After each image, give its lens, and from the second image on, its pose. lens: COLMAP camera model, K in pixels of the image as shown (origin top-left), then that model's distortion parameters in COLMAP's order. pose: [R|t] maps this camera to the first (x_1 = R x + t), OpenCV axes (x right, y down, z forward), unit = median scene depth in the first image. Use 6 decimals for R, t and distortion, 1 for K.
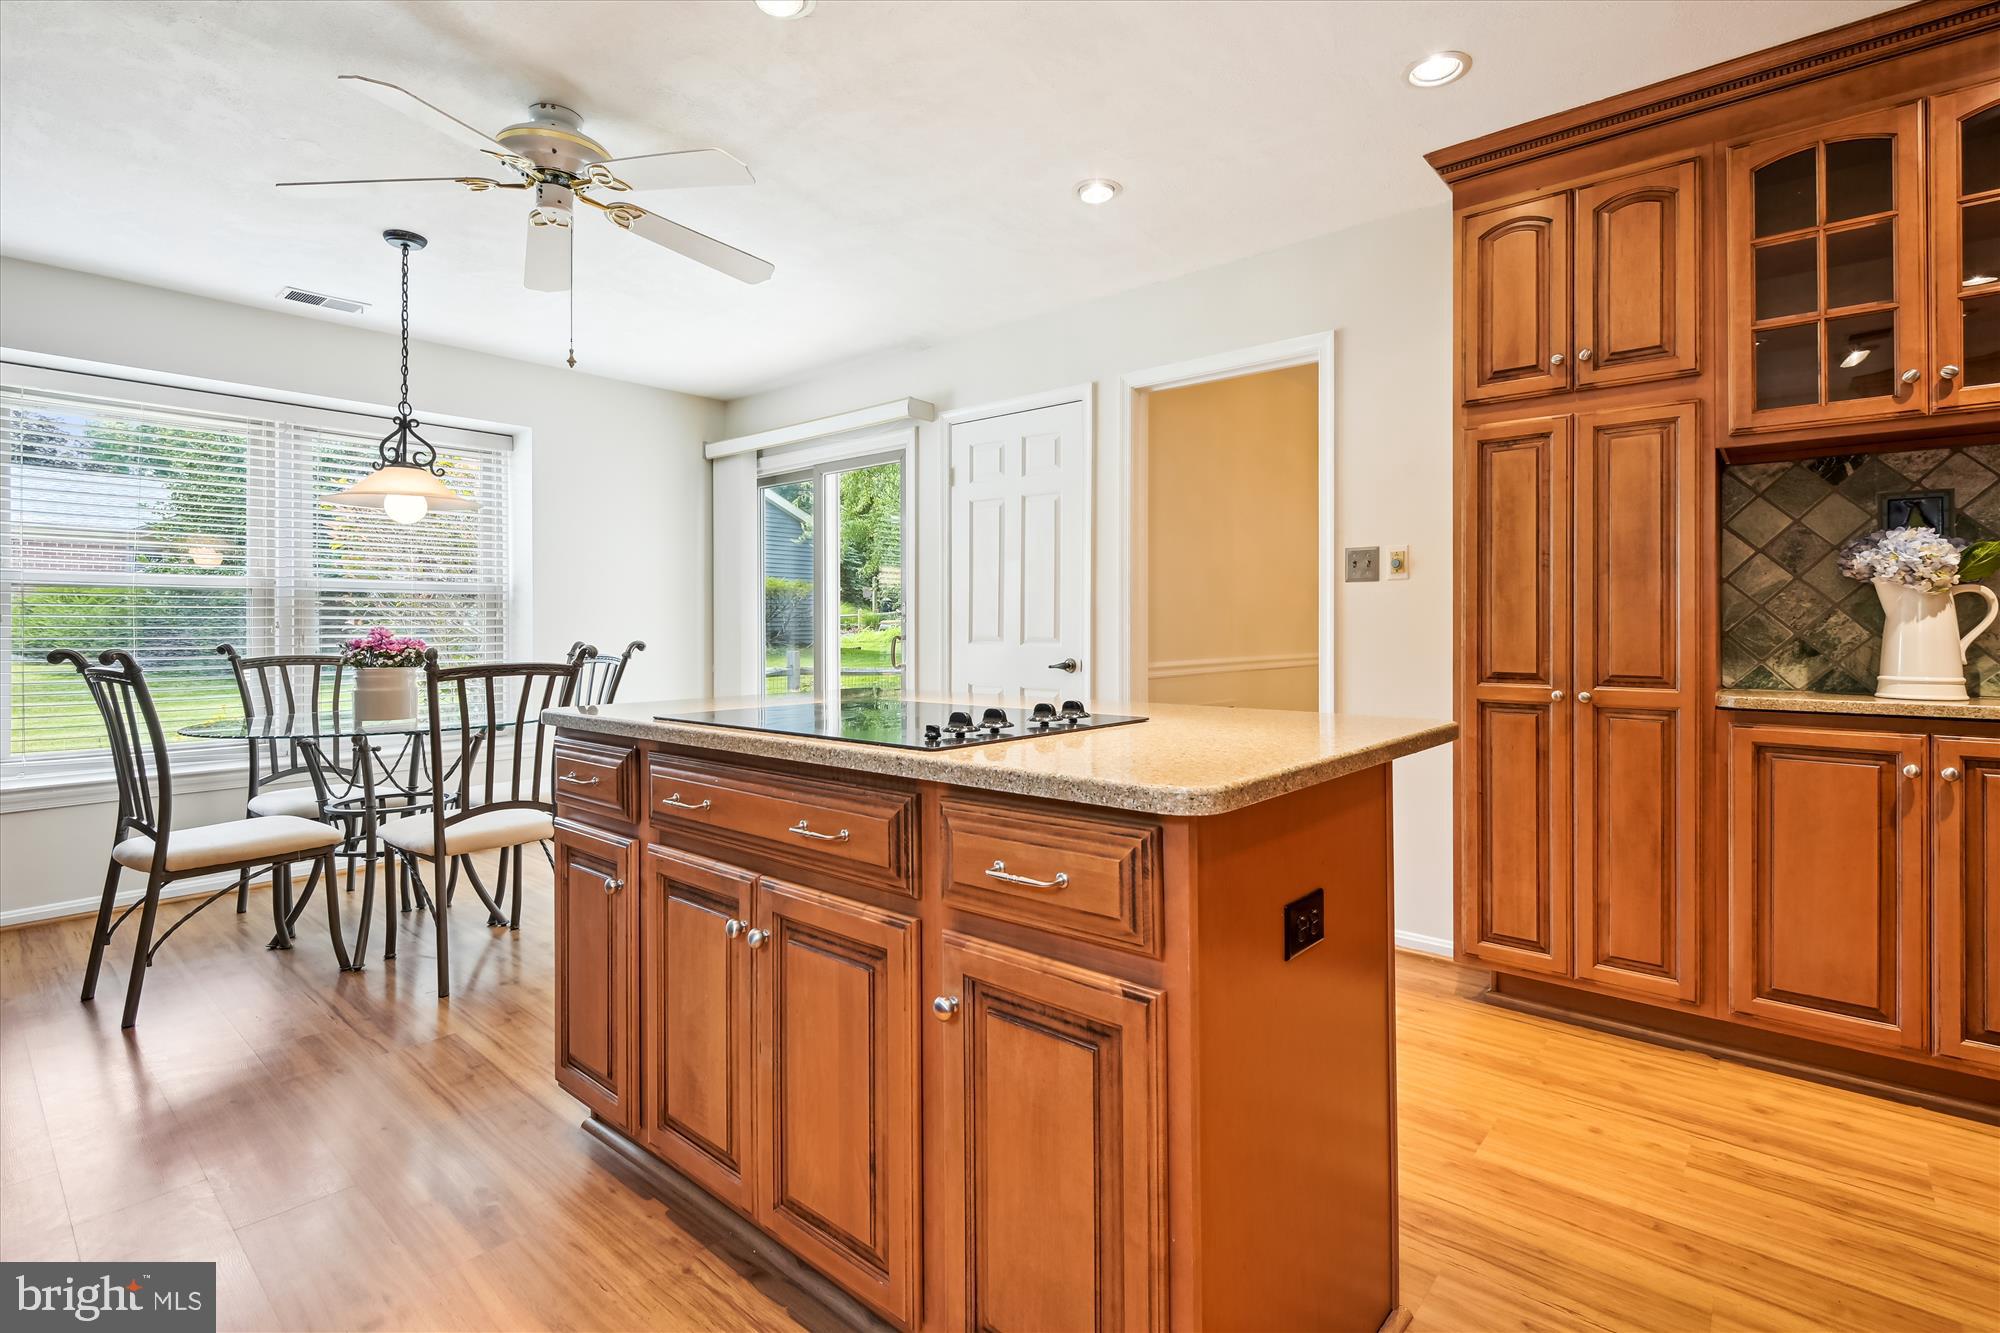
lens RADIAL K [[932.9, 0, 1024.3], [0, 932.9, 639.5], [0, 0, 1]] dist [-0.001424, -0.000863]
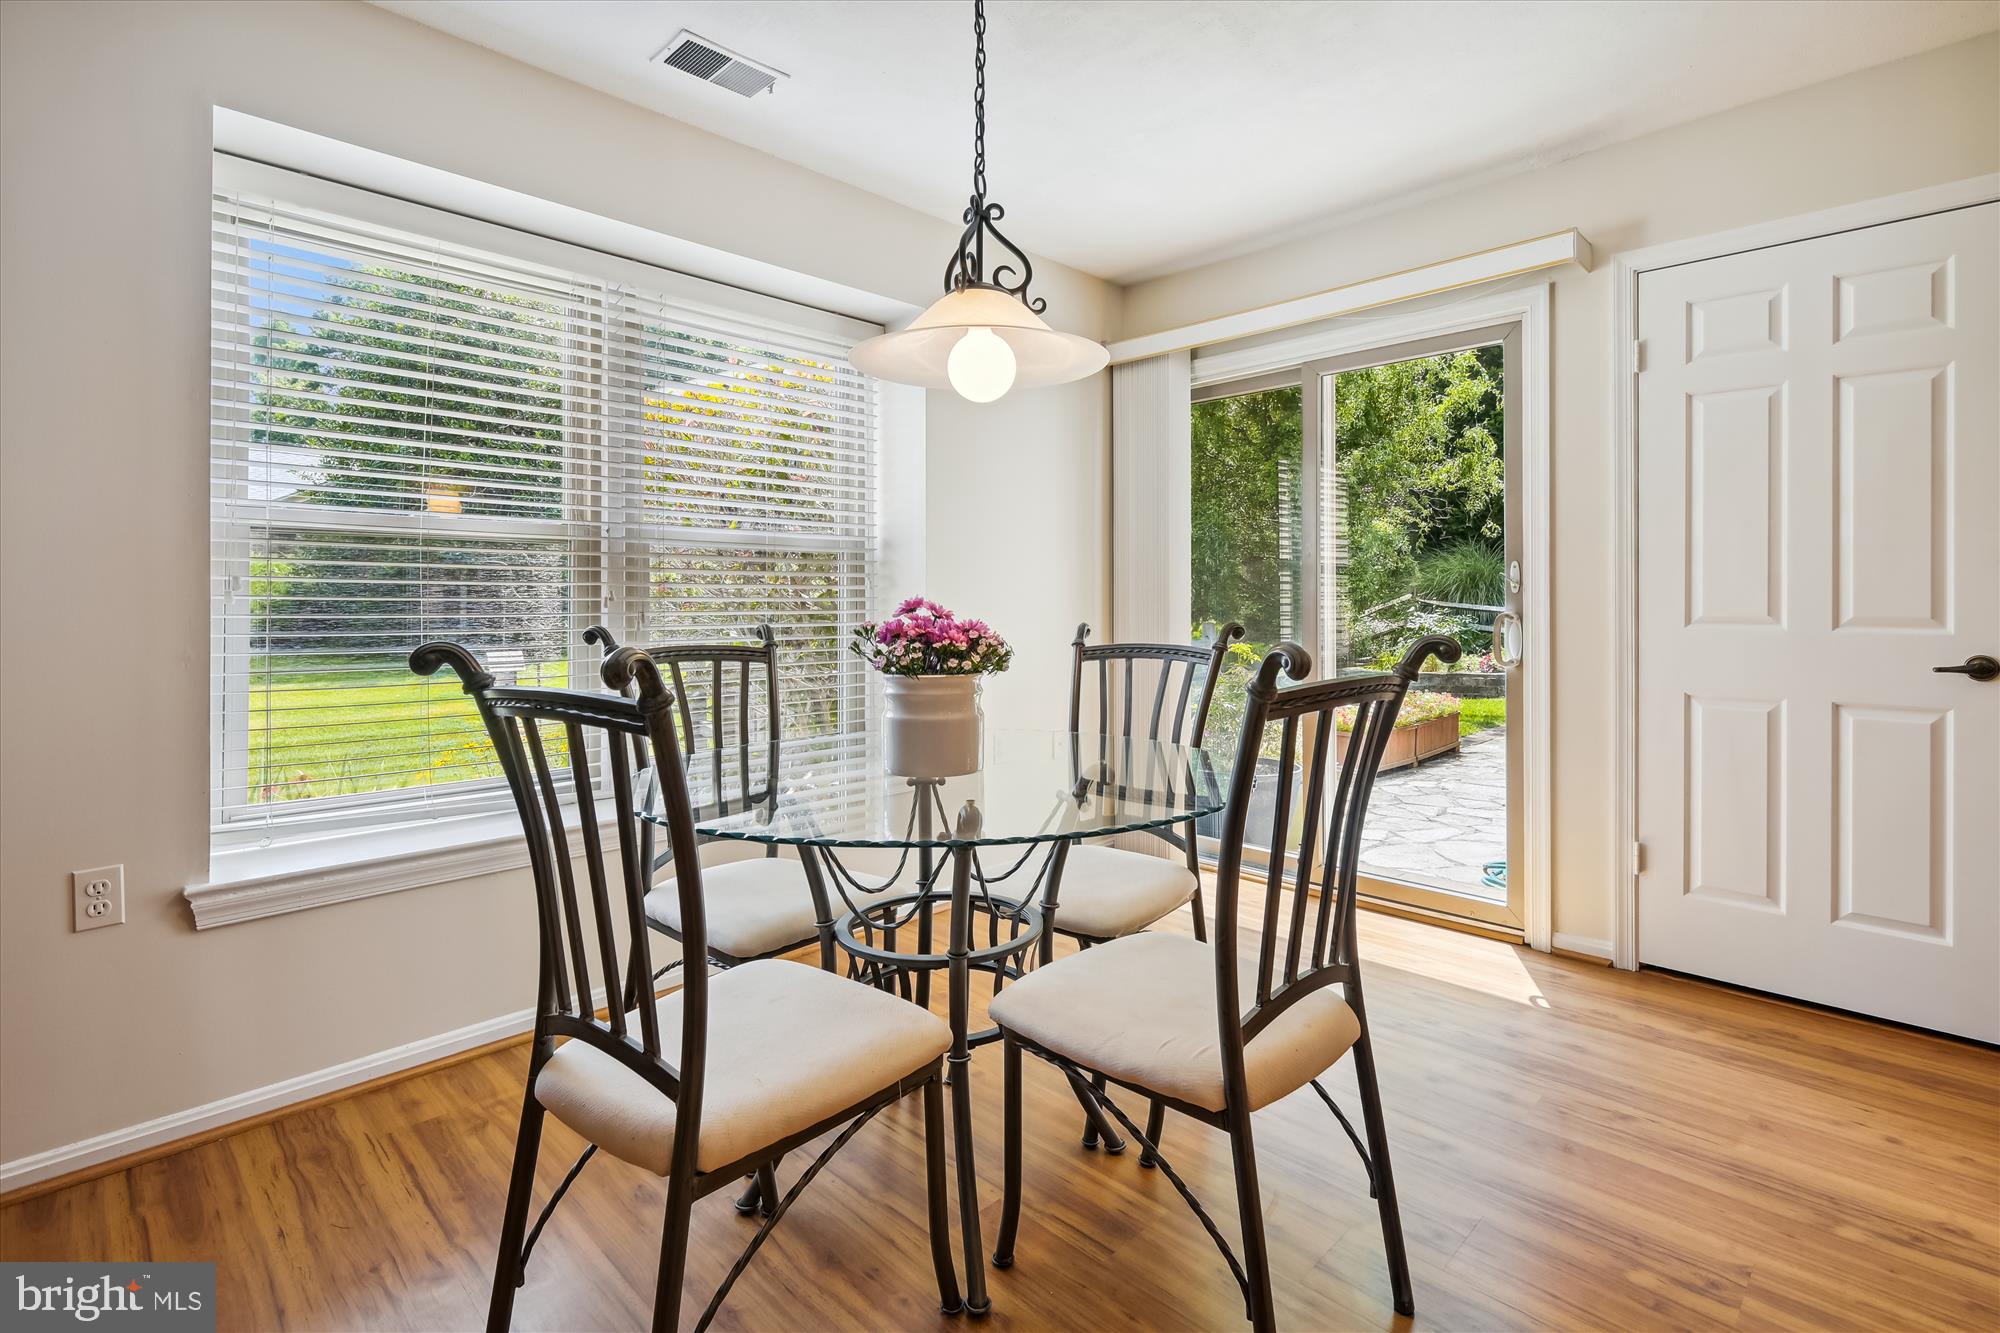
lens RADIAL K [[933.6, 0, 1006.5], [0, 933.6, 611.6], [0, 0, 1]] dist [0.010594, -0.000155]
pose [[0.997818, 0.000704, -0.066027, -0.610484], [-0.001073, 0.999984, -0.005551, -0.002487], [0.066022, 0.005609, 0.997802, 0.471398]]
